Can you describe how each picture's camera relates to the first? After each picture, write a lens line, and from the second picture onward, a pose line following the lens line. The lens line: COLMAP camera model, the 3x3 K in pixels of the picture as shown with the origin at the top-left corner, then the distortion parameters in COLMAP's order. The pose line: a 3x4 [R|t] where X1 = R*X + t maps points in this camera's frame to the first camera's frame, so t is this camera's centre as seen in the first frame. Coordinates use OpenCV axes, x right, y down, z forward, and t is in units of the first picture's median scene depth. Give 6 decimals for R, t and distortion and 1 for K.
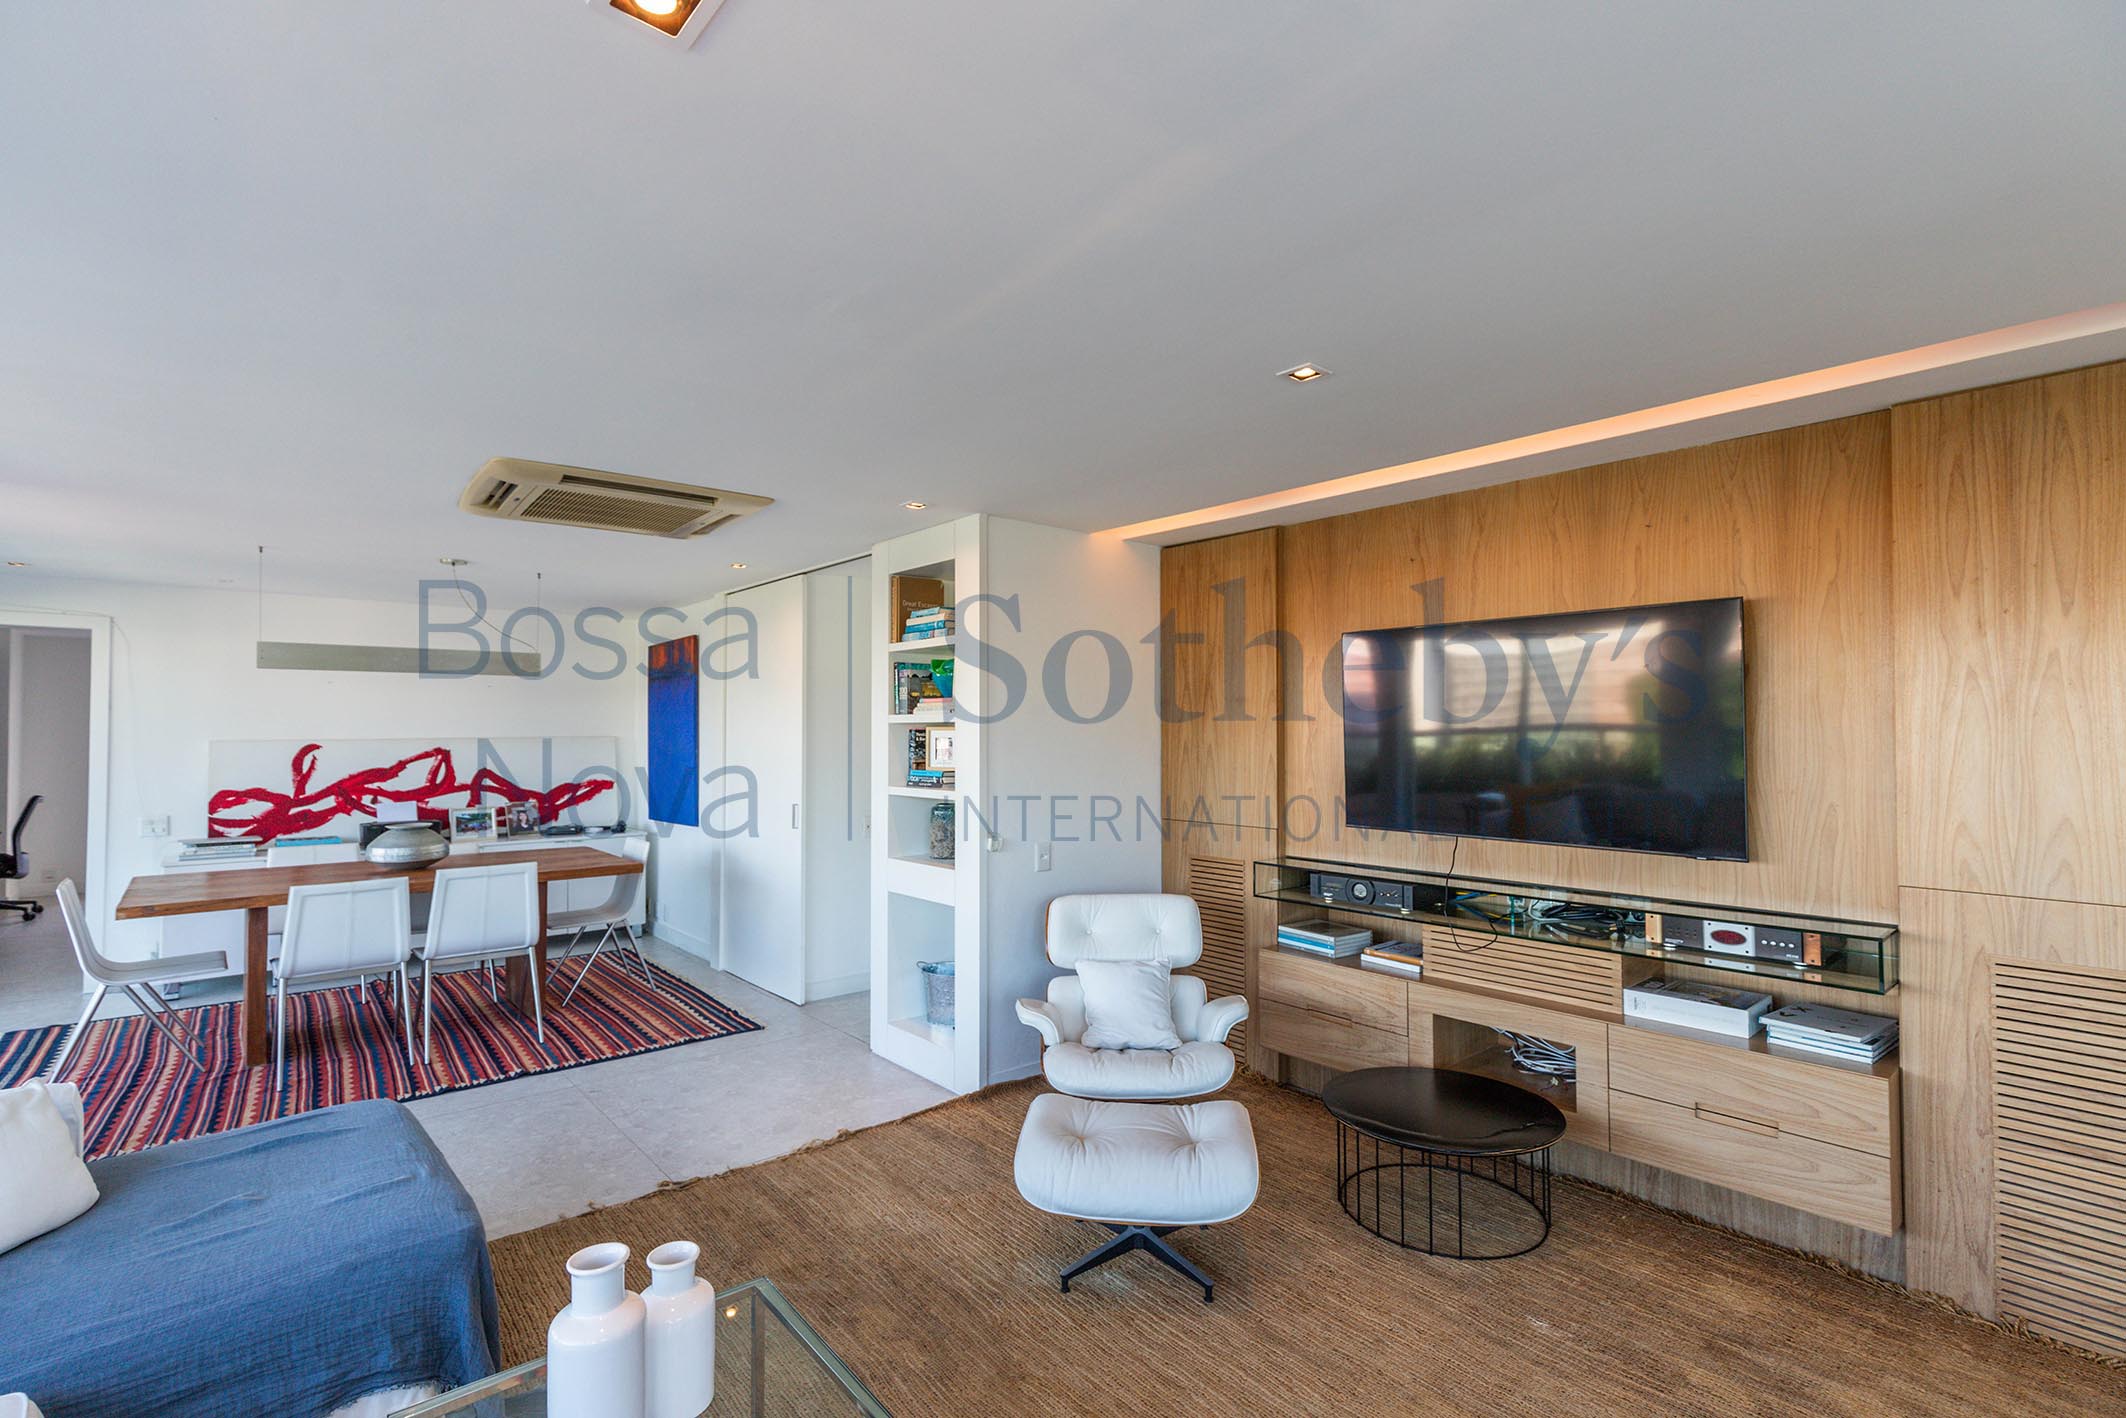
lens RADIAL K [[971.5, 0, 1055.5], [0, 971.5, 707.5], [0, 0, 1]] dist [0.010166, -0.000721]
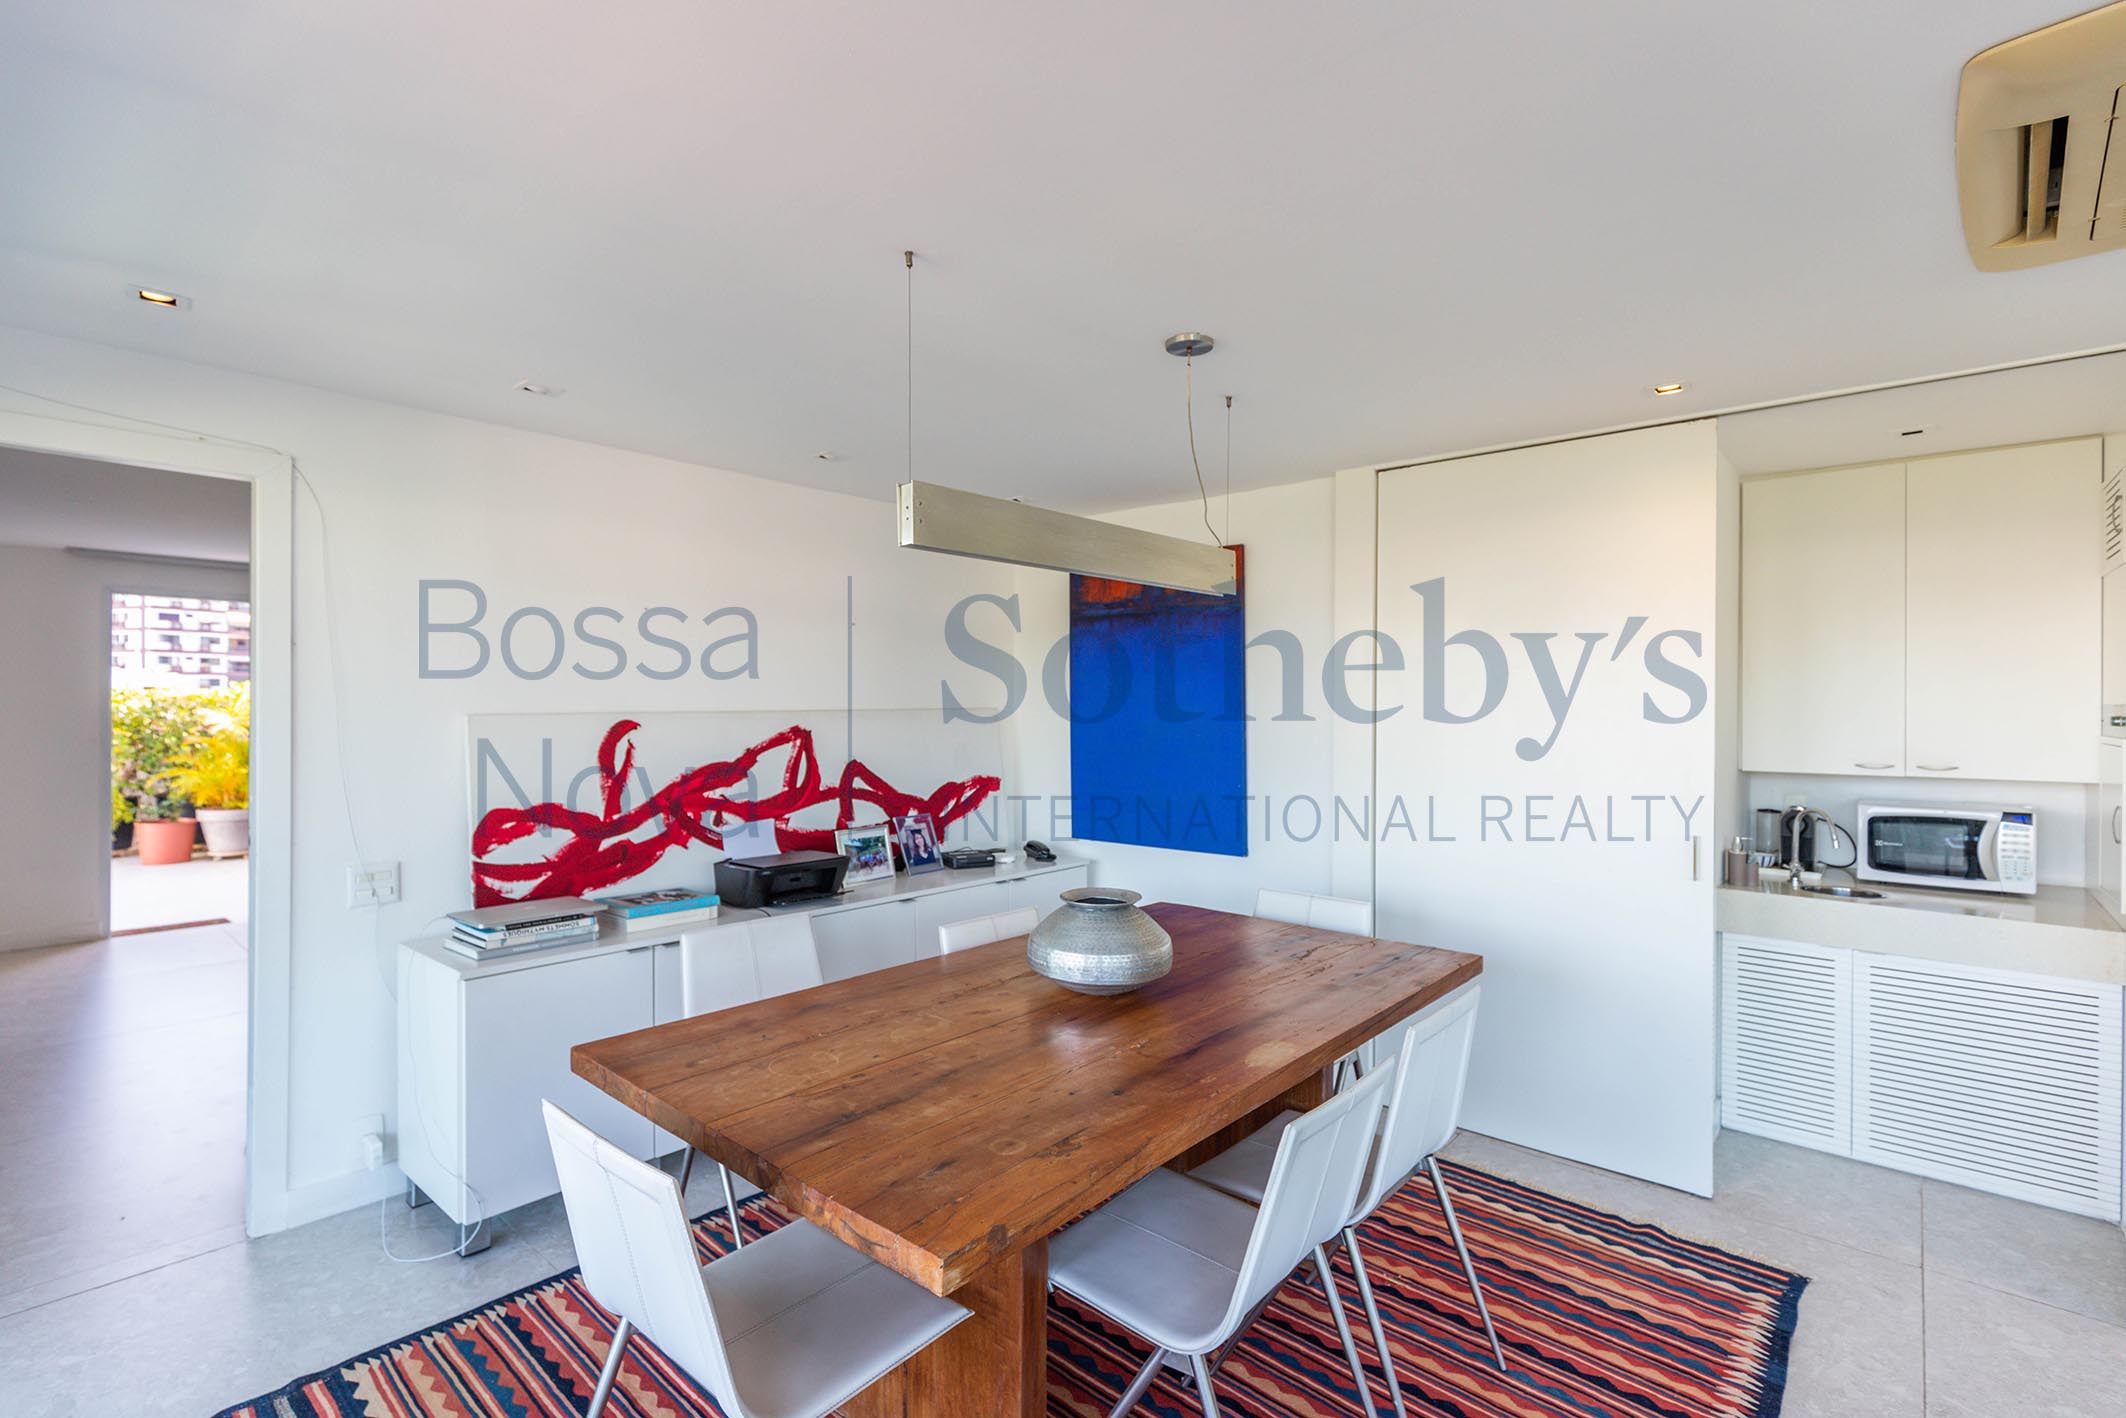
lens RADIAL K [[971.5, 0, 1066.7], [0, 971.5, 702.3], [0, 0, 1]] dist [0.010166, -0.000721]
pose [[0.989567, 0.007769, 0.143861, -0.599377], [-0.011149, 0.999680, 0.022702, 0.012519], [-0.143639, -0.024069, 0.989337, 0.429033]]
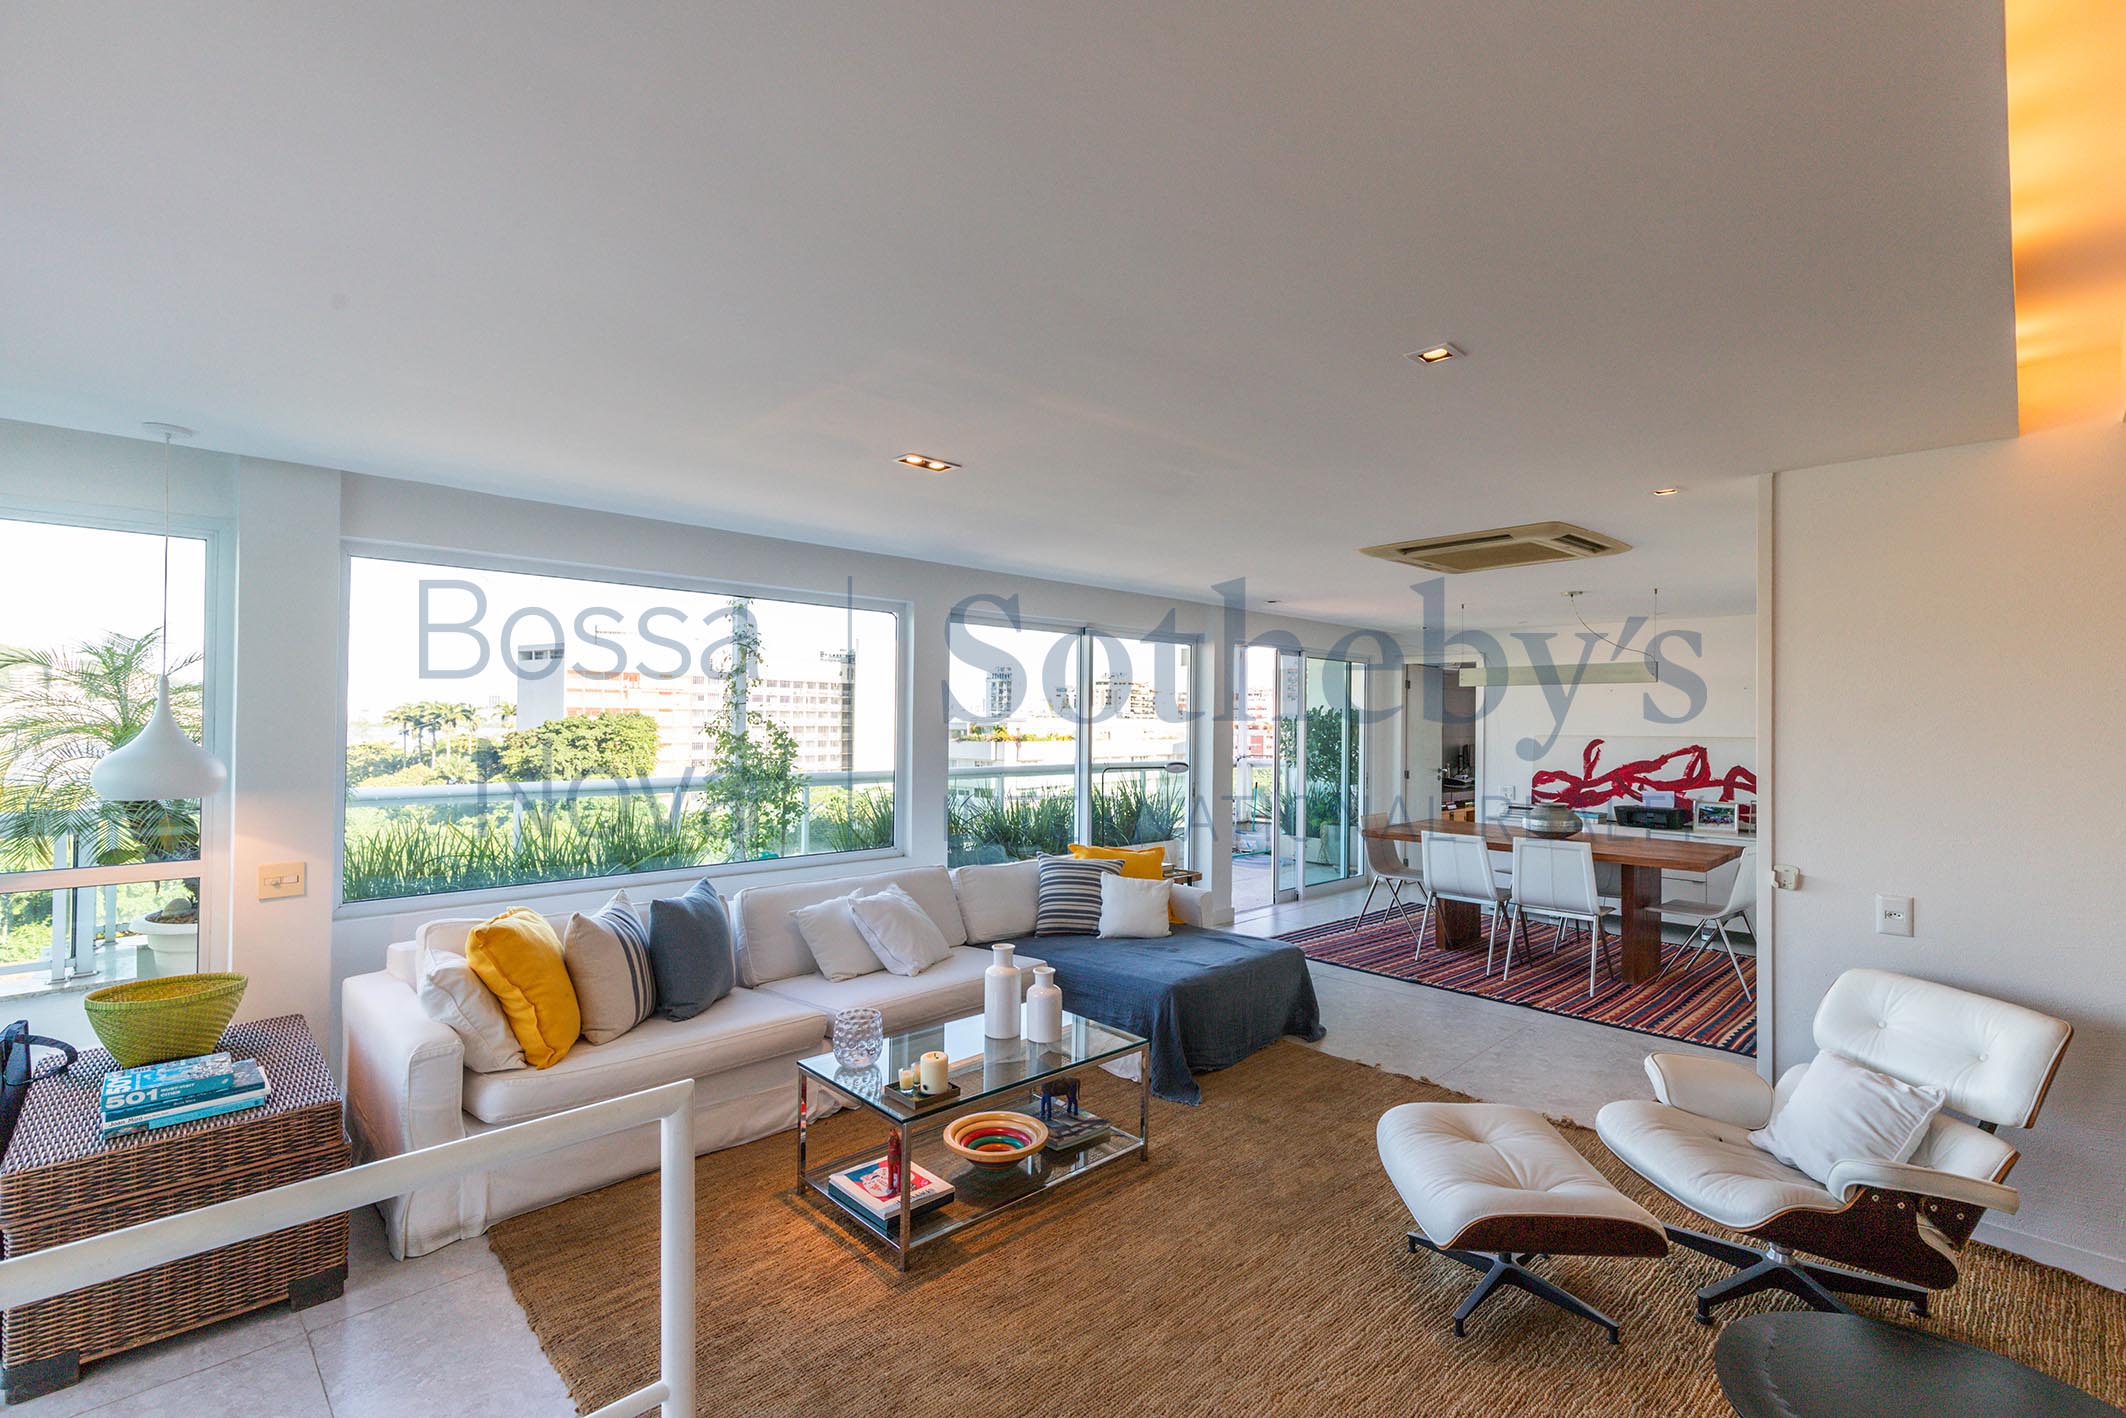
lens RADIAL K [[971.5, 0, 1091.7], [0, 971.5, 714.6], [0, 0, 1]] dist [0.010166, -0.000721]
pose [[0.101555, -0.001509, -0.994829, 0.432897], [0.011829, 0.999930, -0.000310, -0.001658], [0.994760, -0.011737, 0.101565, 0.219859]]
